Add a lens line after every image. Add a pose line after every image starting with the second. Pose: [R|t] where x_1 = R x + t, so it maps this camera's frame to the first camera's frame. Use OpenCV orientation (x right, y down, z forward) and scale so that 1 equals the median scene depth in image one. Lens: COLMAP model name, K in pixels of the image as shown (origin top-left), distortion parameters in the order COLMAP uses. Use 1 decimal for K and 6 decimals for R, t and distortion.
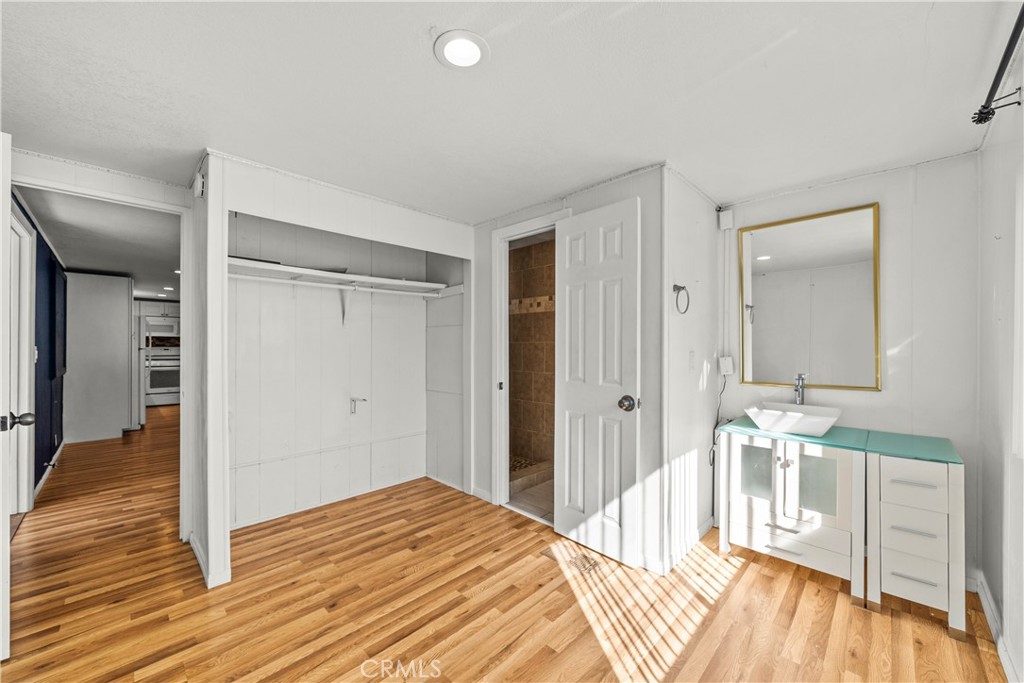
lens RADIAL K [[396.2, 0, 511.1], [0, 396.2, 347.0], [0, 0, 1]] dist [-0.000719, -0.000063]
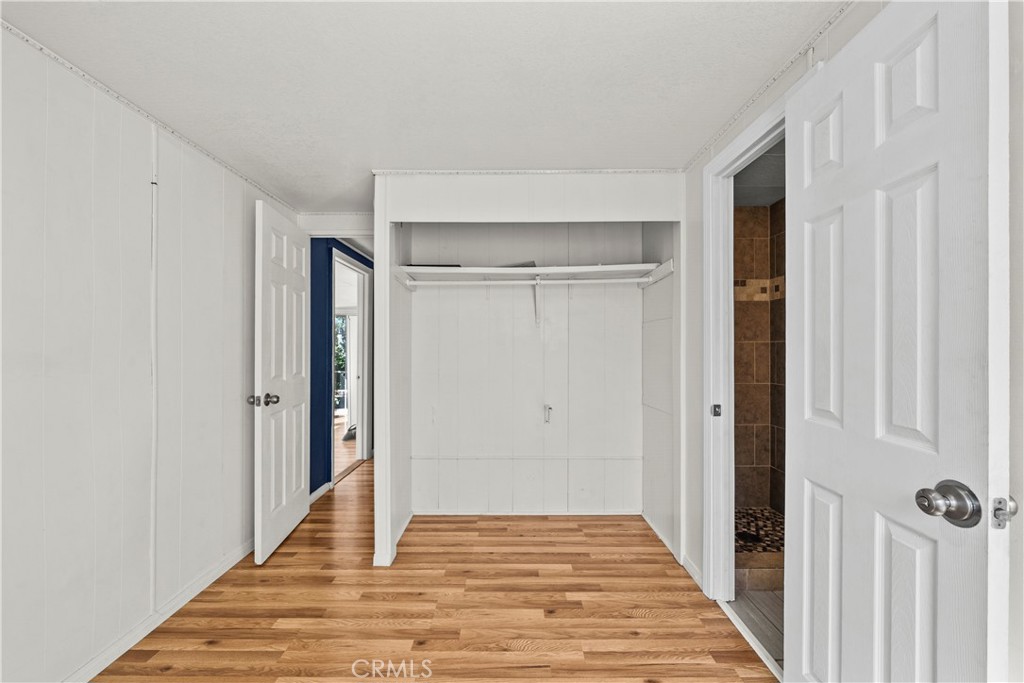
lens RADIAL K [[396.2, 0, 511.1], [0, 396.2, 347.0], [0, 0, 1]] dist [-0.000719, -0.000063]
pose [[0.692218, -0.002113, -0.721685, 0.230213], [0.000759, 0.999997, -0.002200, -0.000475], [0.721688, 0.000975, 0.692218, 0.382049]]
